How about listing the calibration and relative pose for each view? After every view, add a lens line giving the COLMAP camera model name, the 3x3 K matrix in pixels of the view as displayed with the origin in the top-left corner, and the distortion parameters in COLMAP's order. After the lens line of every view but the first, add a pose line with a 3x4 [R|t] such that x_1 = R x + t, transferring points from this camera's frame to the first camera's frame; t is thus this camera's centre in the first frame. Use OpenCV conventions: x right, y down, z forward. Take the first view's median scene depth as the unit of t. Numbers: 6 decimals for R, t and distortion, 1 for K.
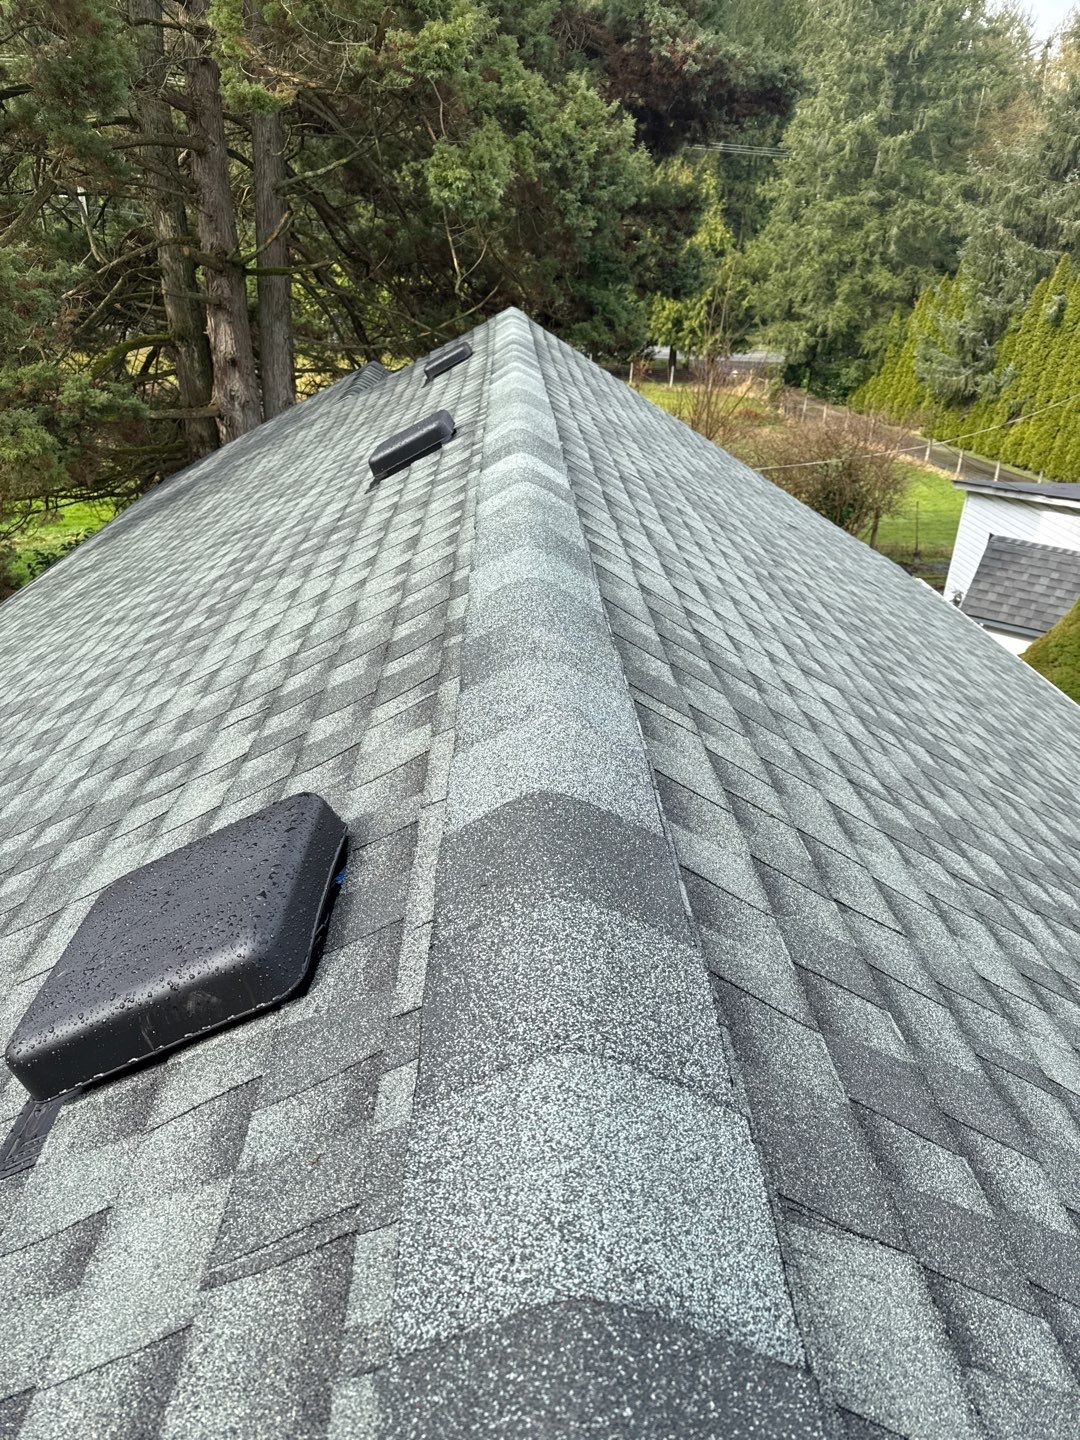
lens RADIAL K [[676.2, 0, 540.0], [0, 676.2, 720.0], [0, 0, 1]] dist [0.035193, -0.017534]
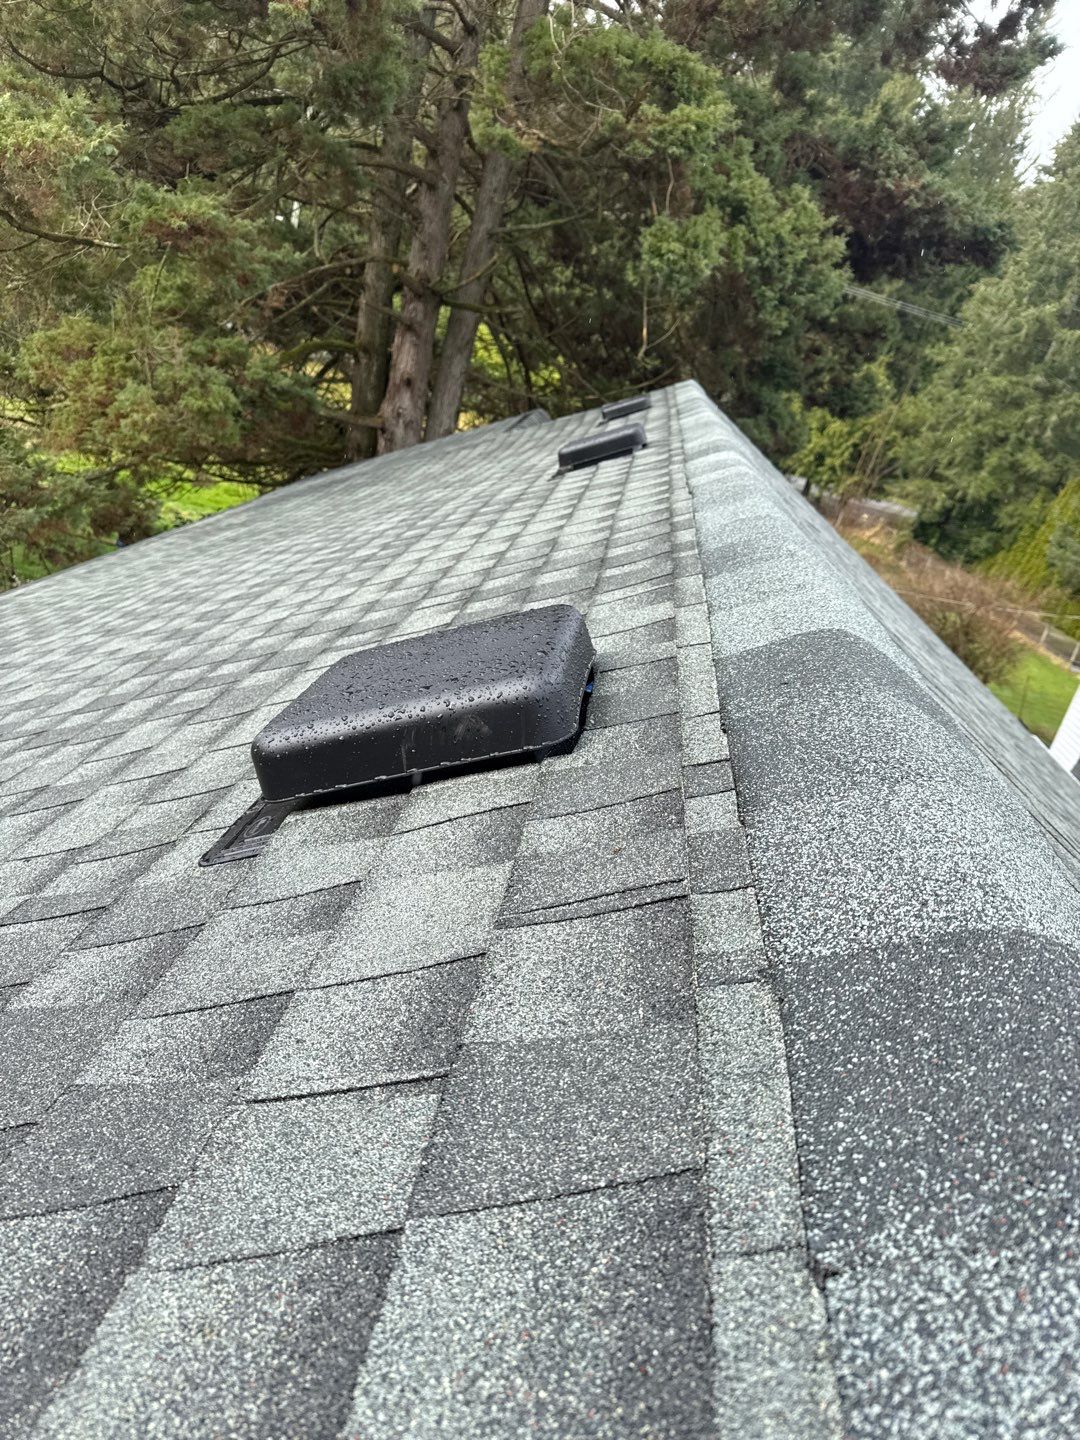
lens RADIAL K [[672.2, 0, 476.7], [0, 672.2, 849.5], [0, 0, 1]] dist [0.049519, -0.019614]
pose [[0.970318, 0.237741, -0.044288, -0.138856], [-0.240359, 0.968277, -0.068312, 0.219579], [0.026642, 0.076929, 0.996681, 0.022608]]
